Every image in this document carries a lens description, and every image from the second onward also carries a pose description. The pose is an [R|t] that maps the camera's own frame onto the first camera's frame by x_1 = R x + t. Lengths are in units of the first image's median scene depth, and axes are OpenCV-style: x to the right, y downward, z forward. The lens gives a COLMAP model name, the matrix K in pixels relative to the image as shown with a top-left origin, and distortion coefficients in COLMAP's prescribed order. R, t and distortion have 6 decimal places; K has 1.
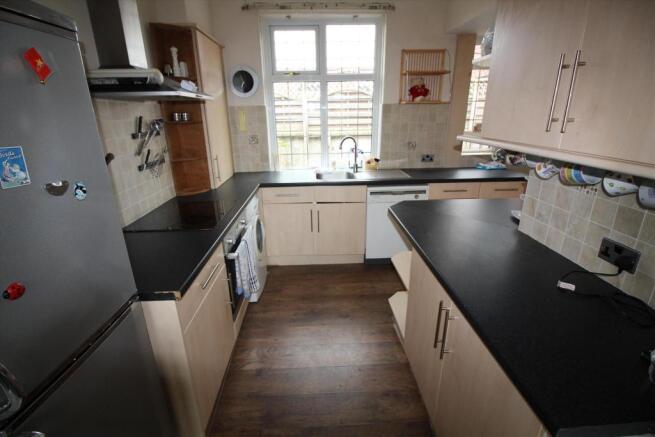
lens RADIAL K [[308.5, 0, 328.2], [0, 308.5, 216.0], [0, 0, 1]] dist [-0.000379, -0.000401]
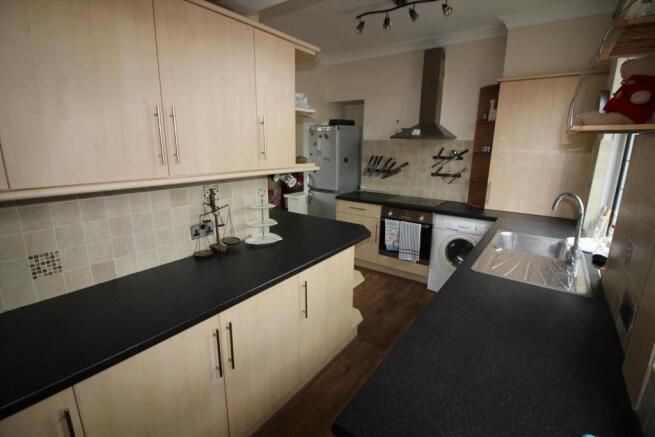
lens RADIAL K [[308.5, 0, 328.2], [0, 308.5, 216.0], [0, 0, 1]] dist [-0.000379, -0.000401]
pose [[-0.623023, 0.182240, -0.760678, 1.255831], [-0.261234, 0.868167, 0.421951, -0.560038], [0.737292, 0.461600, -0.493280, 1.573138]]
